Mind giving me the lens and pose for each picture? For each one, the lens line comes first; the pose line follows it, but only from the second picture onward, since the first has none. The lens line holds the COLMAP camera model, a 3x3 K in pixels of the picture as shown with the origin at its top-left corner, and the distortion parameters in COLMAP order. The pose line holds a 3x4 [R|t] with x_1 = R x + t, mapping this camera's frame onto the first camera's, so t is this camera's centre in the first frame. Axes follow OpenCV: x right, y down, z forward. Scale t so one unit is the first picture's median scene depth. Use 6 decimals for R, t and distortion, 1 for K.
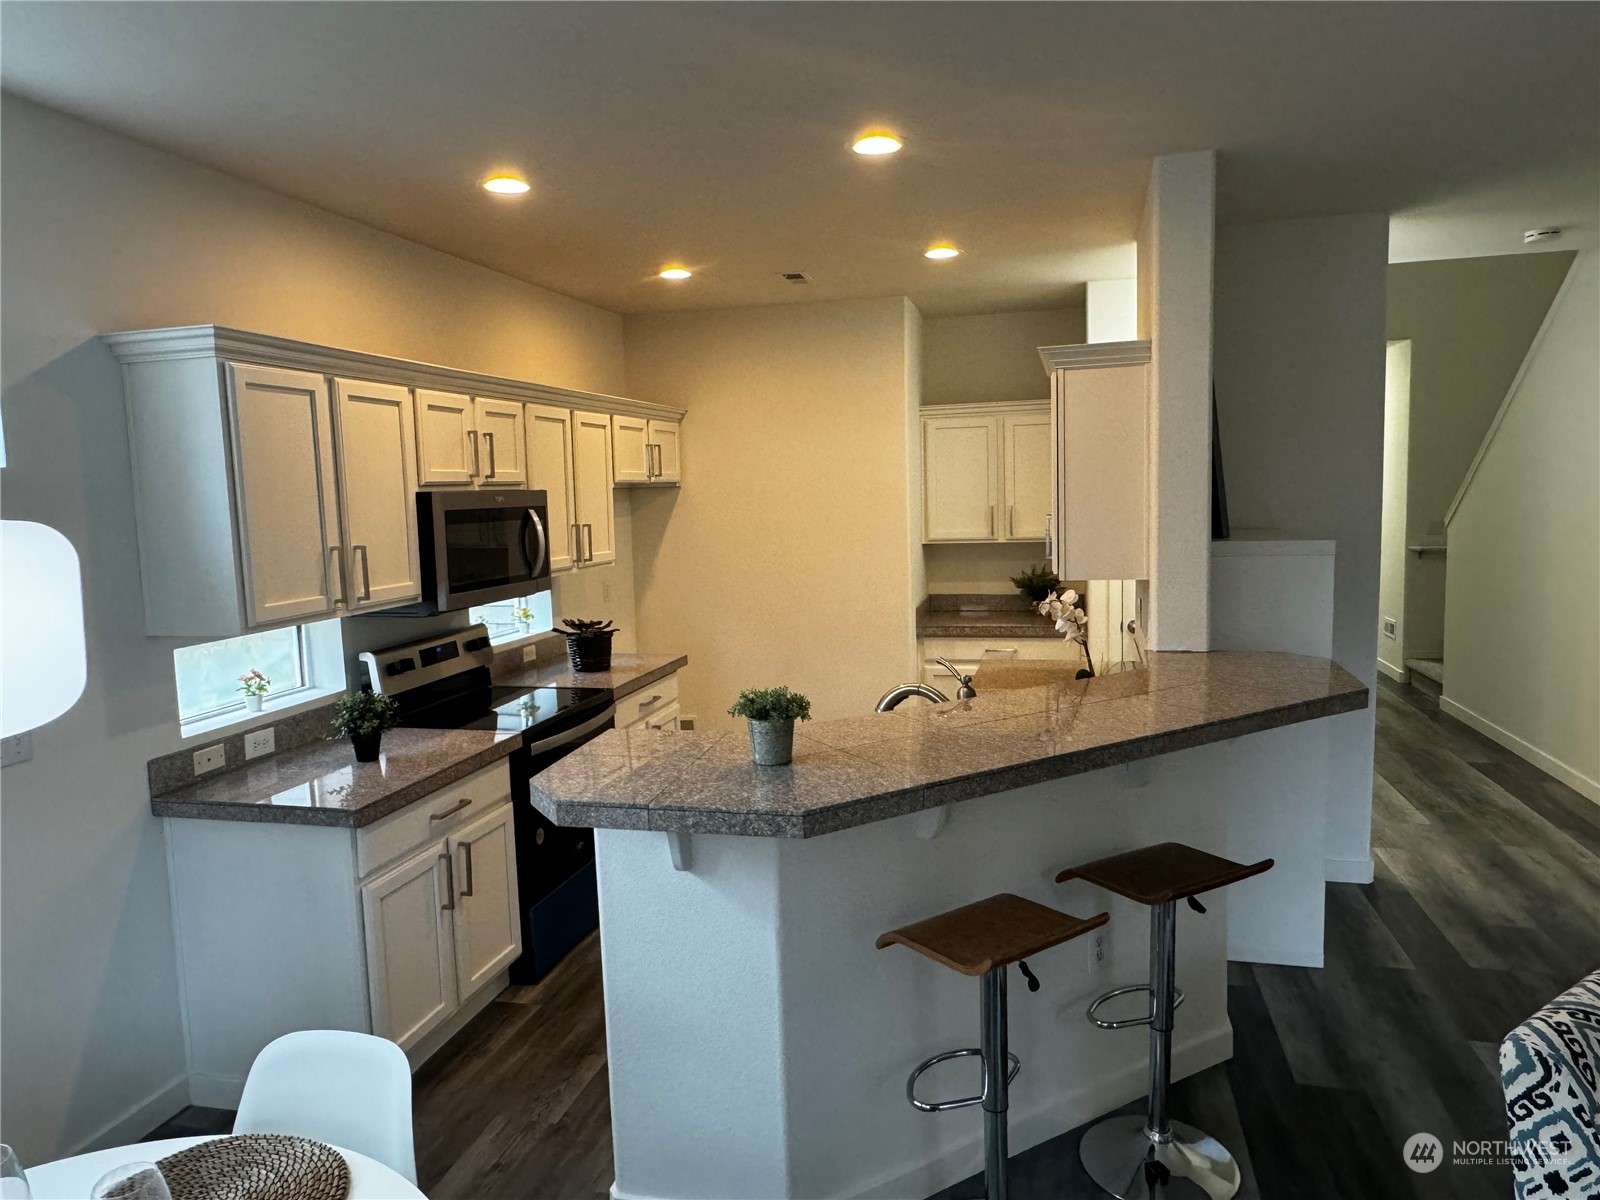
lens RADIAL K [[1048.4, 0, 795.0], [0, 1048.4, 600.4], [0, 0, 1]] dist [-0.004456, -0.001795]
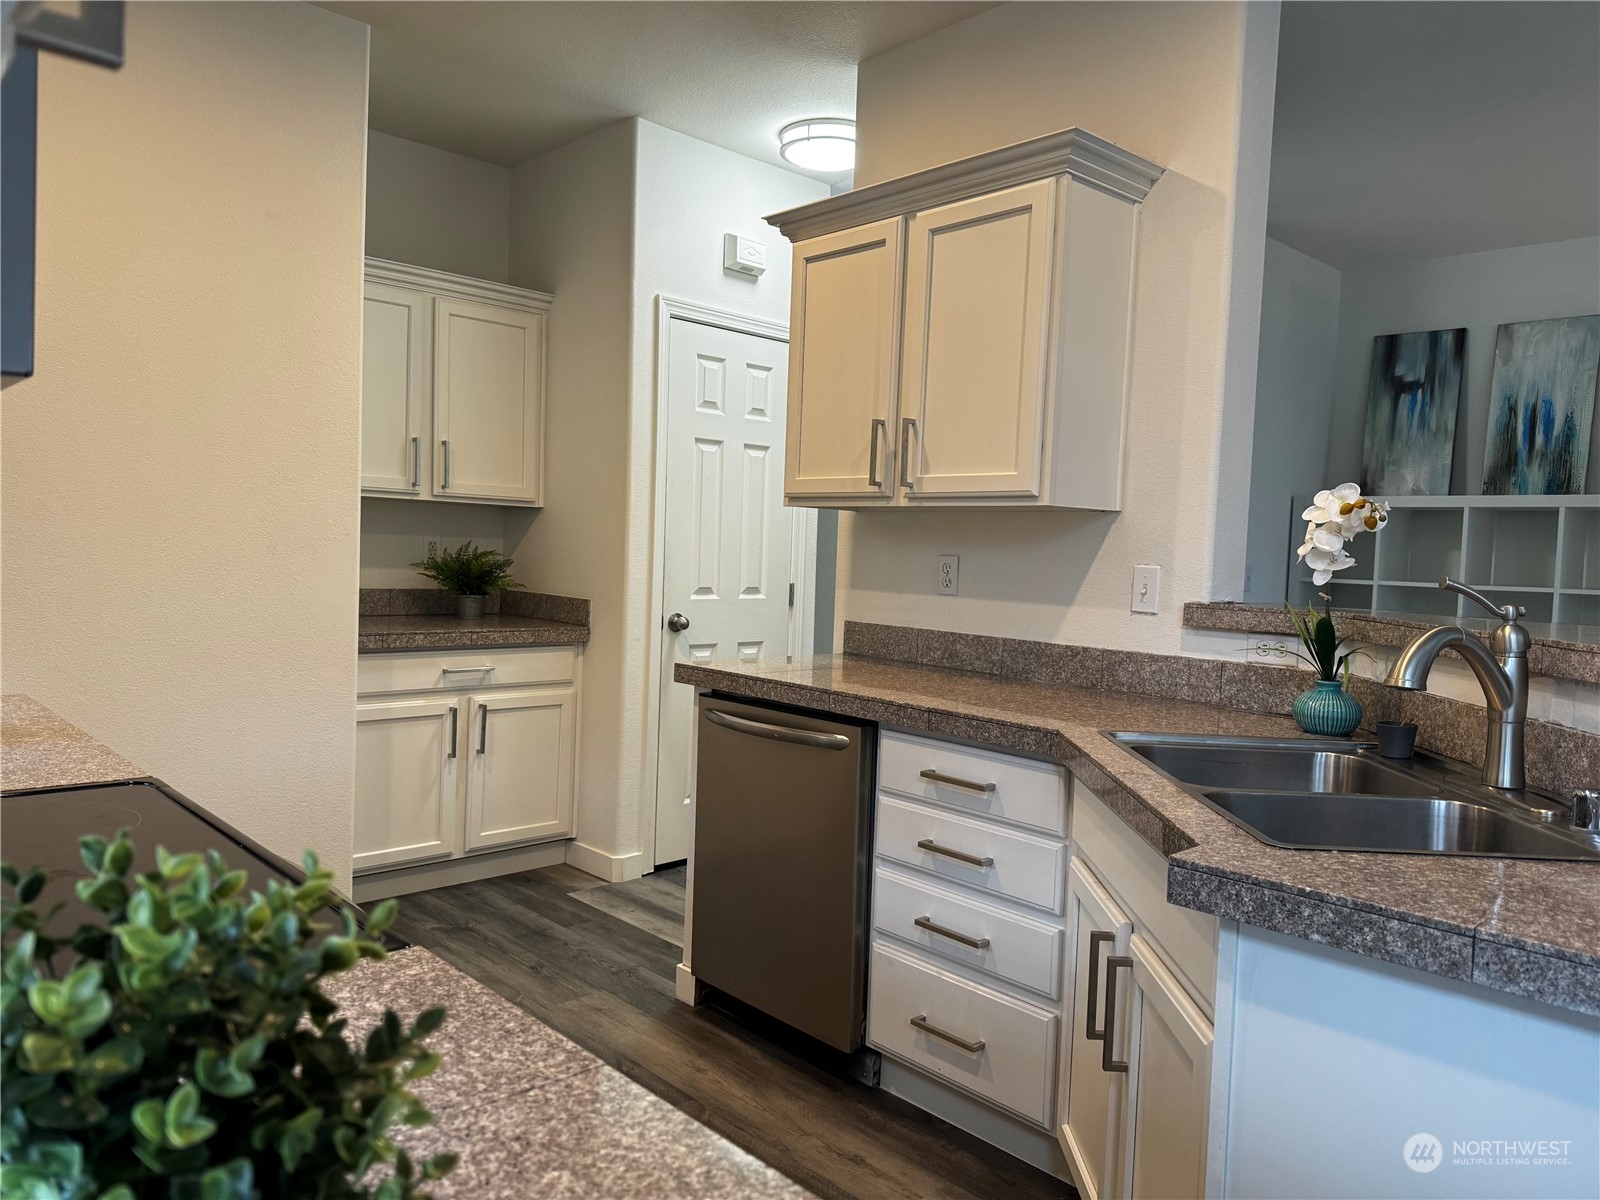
lens RADIAL K [[1133.9, 0, 800.5], [0, 1133.9, 612.2], [0, 0, 1]] dist [0.027698, -0.018526]
pose [[0.551639, 0.000677, 0.834082, -0.320065], [0.035434, 0.999078, -0.024246, 0.046532], [-0.833330, 0.042930, 0.551107, 0.599511]]
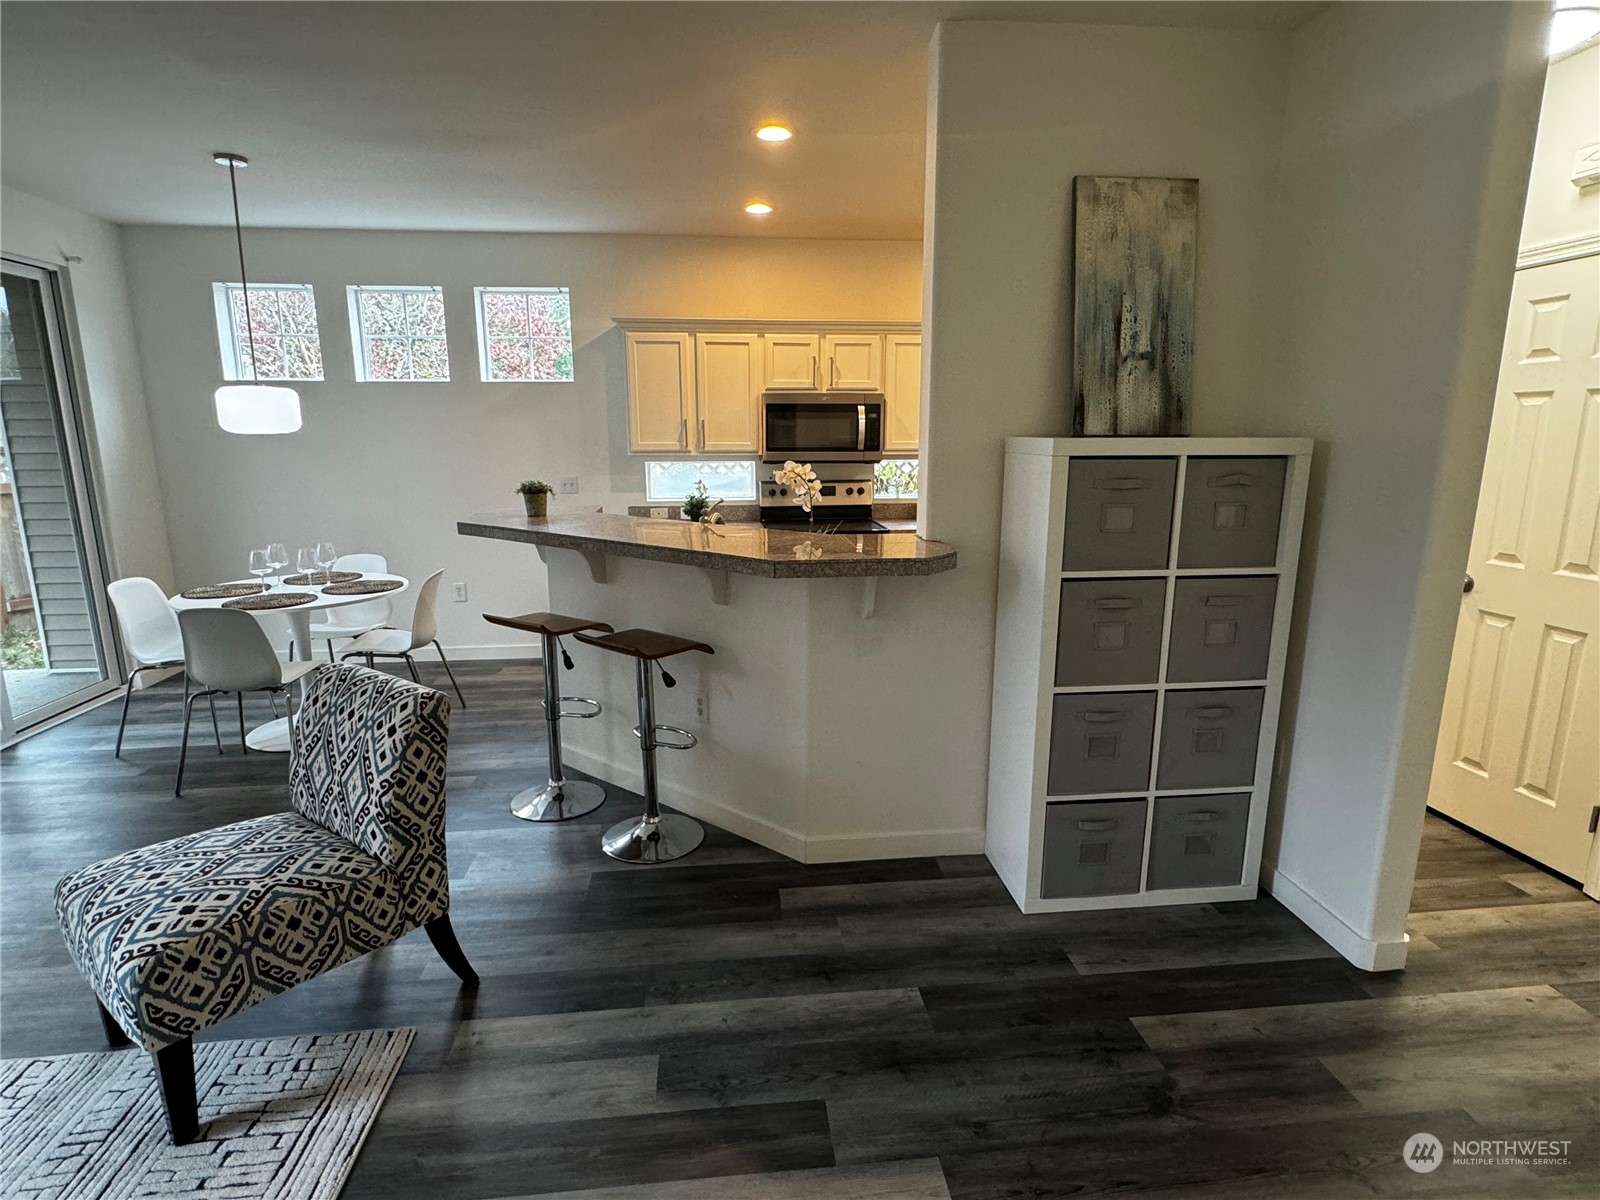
lens RADIAL K [[828.9, 0, 802.1], [0, 828.9, 600.2], [0, 0, 1]] dist [-0.001756, 0.000321]
pose [[0.350056, 0.217378, -0.911157, 0.864724], [-0.110522, 0.975492, 0.190265, -0.027982], [0.930186, 0.034100, 0.365502, 0.452634]]
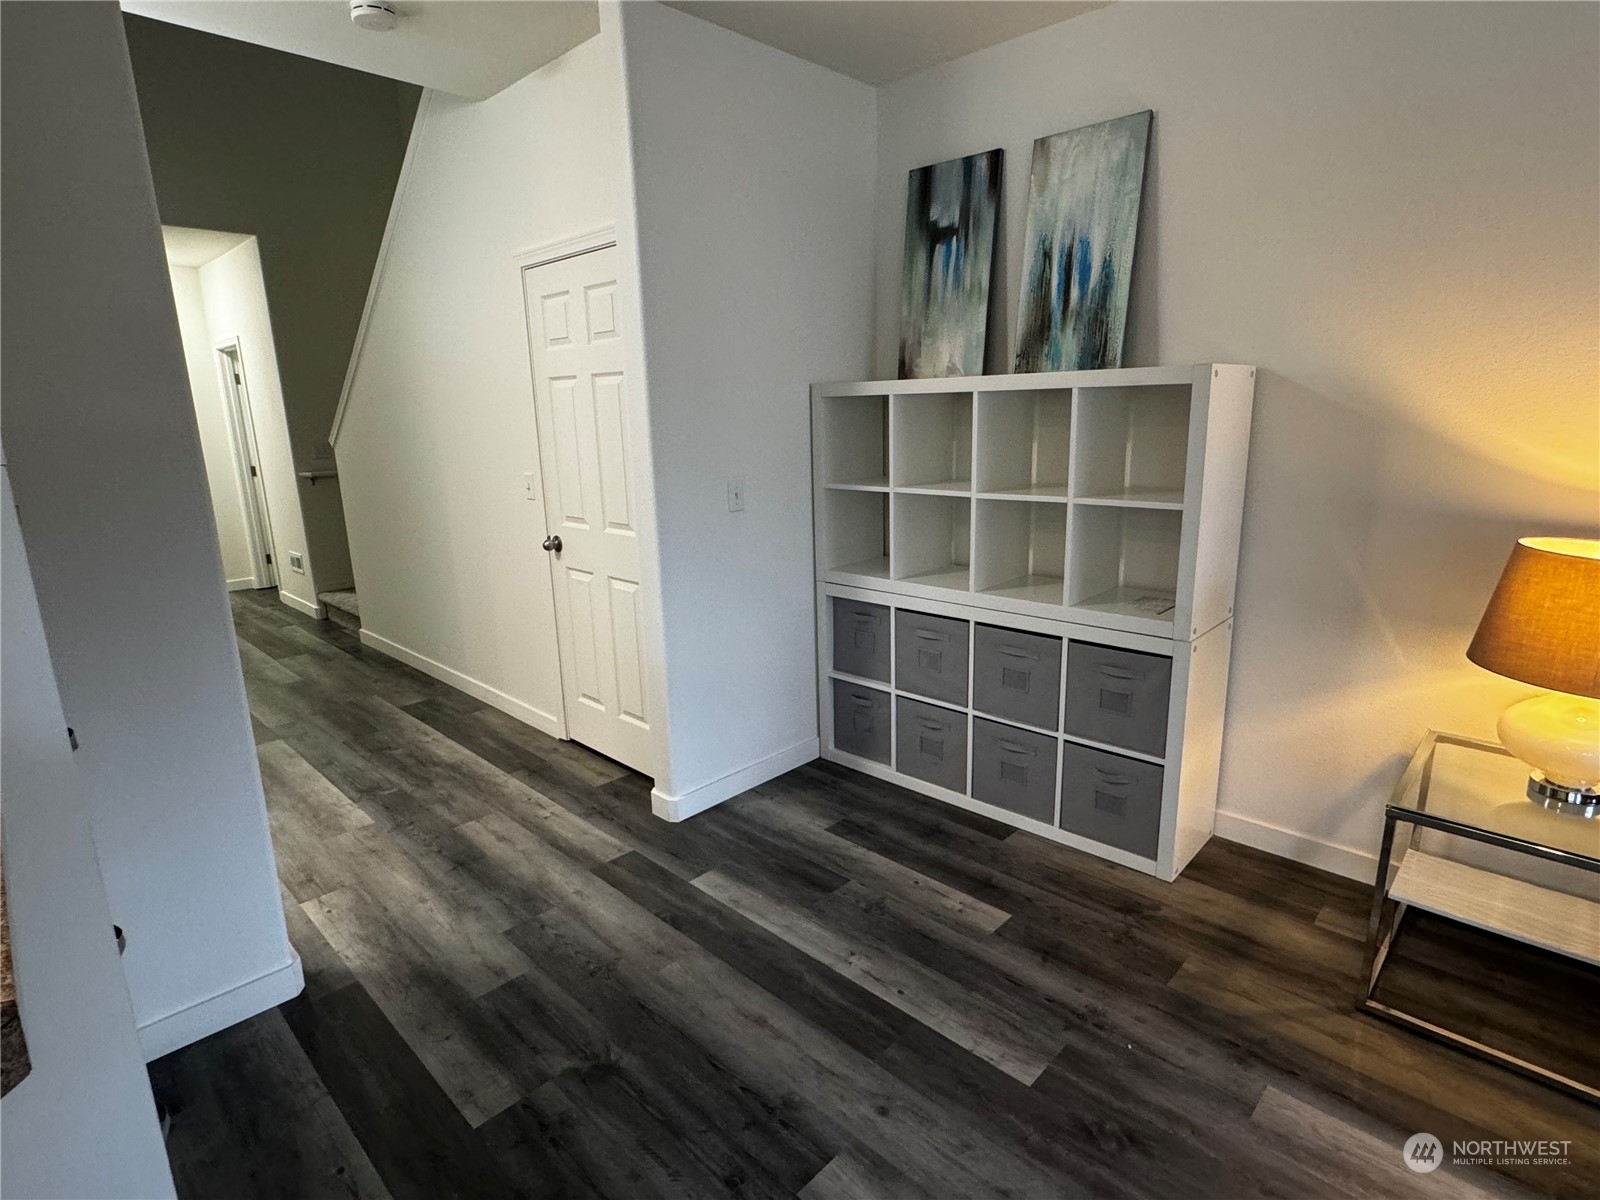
lens RADIAL K [[828.9, 0, 799.6], [0, 828.9, 598.4], [0, 0, 1]] dist [-0.001756, 0.000321]
pose [[0.495370, -0.176645, 0.850532, 0.314171], [0.100892, 0.984180, 0.145640, -0.008737], [-0.862803, 0.013666, 0.505355, 0.480246]]
